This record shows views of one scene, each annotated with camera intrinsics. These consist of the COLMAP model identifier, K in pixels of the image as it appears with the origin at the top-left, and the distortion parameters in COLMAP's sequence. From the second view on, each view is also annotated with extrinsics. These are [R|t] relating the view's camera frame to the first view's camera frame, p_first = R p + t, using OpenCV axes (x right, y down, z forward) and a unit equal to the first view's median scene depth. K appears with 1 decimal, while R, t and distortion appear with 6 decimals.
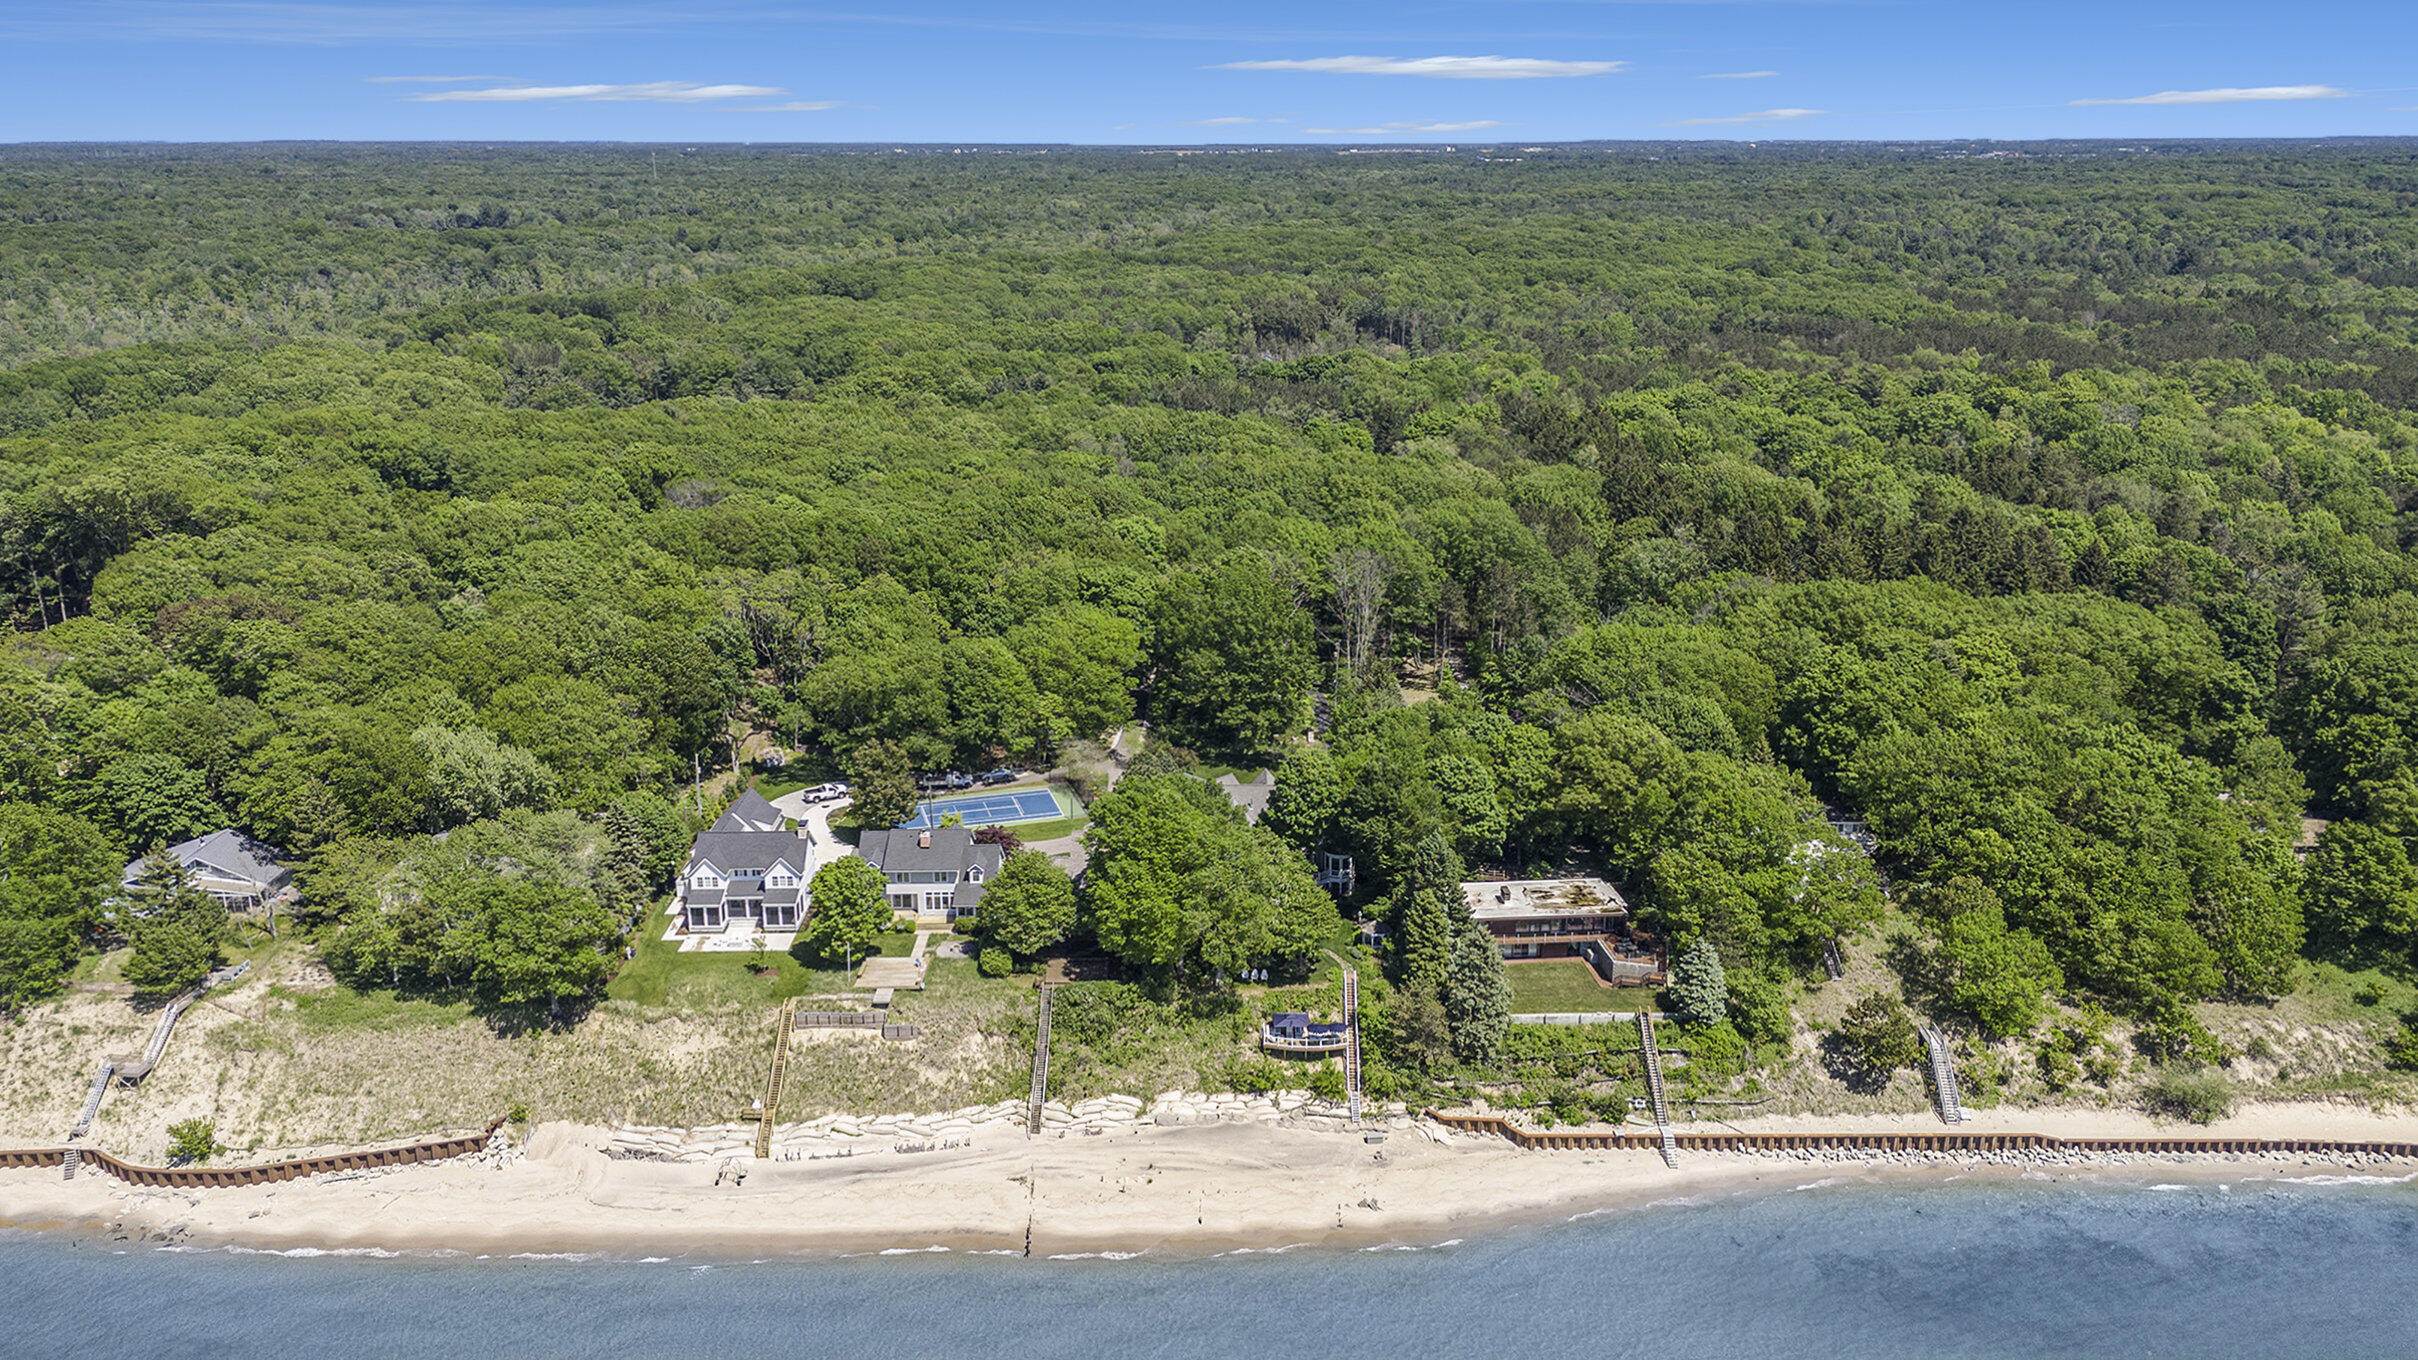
lens RADIAL K [[1675.6, 0, 1209.0], [0, 1675.6, 680.0], [0, 0, 1]] dist [0.099206, -0.056866]
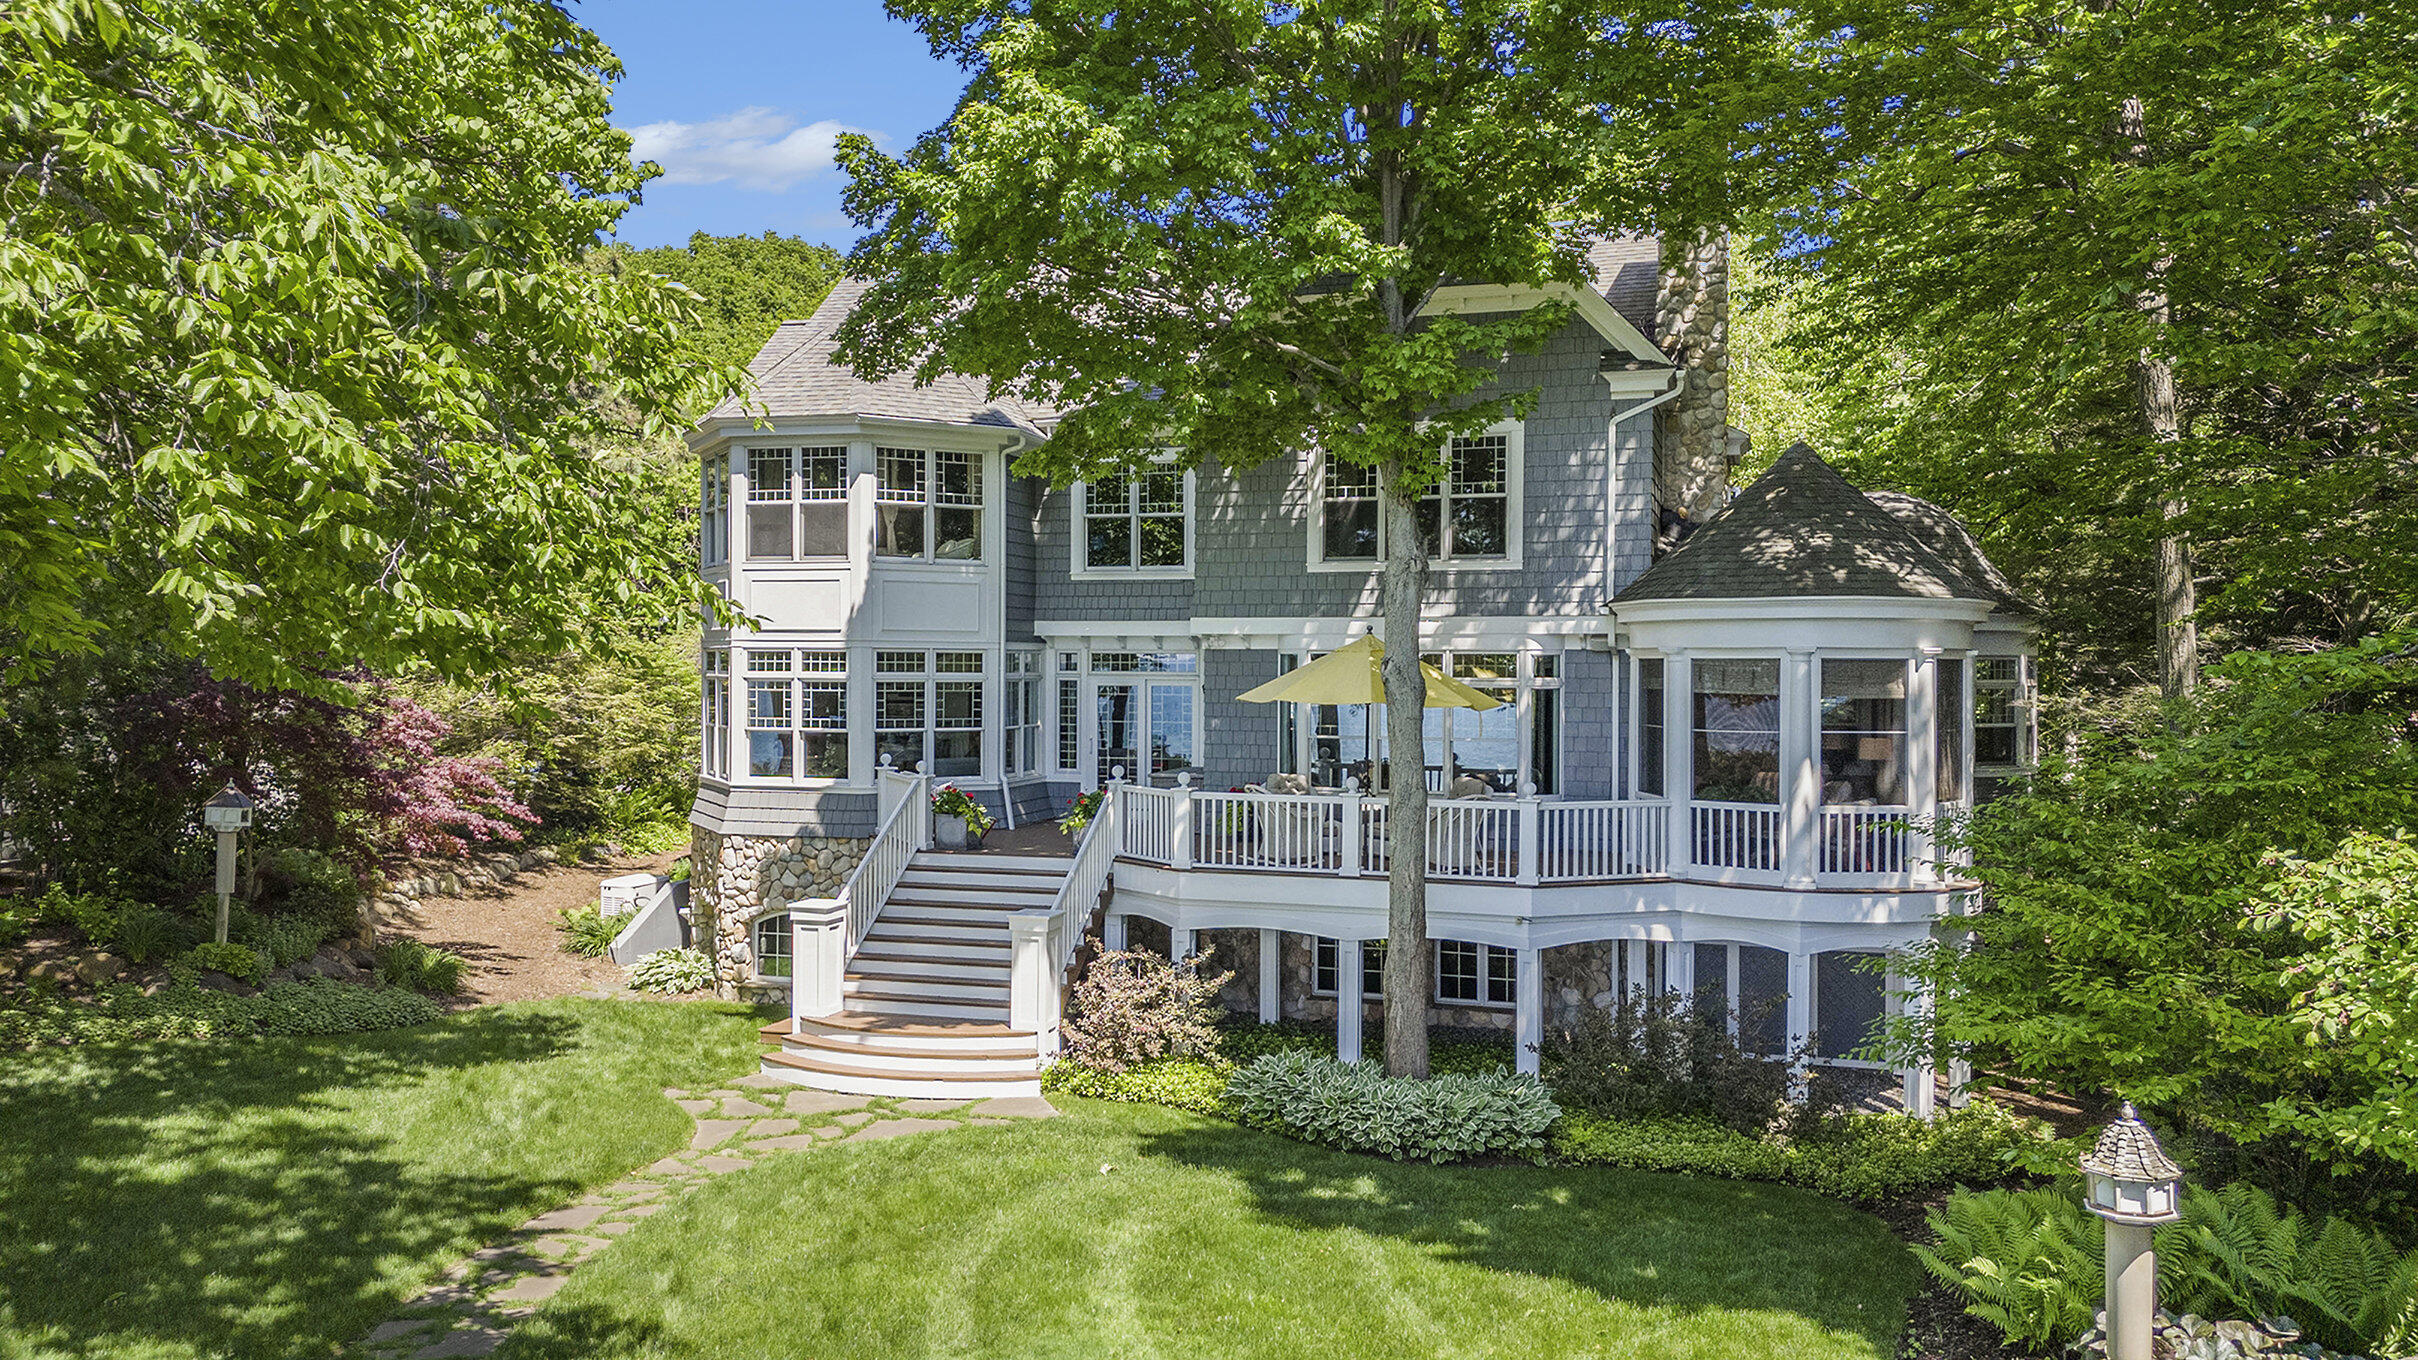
lens RADIAL K [[1760.1, 0, 1223.9], [0, 1760.1, 670.4], [0, 0, 1]] dist [0.080473, -0.072251]
pose [[0.957572, 0.011801, -0.287953, 0.091017], [-0.086473, 0.964888, -0.248018, 0.157618], [0.274916, 0.262395, 0.924970, 1.072017]]
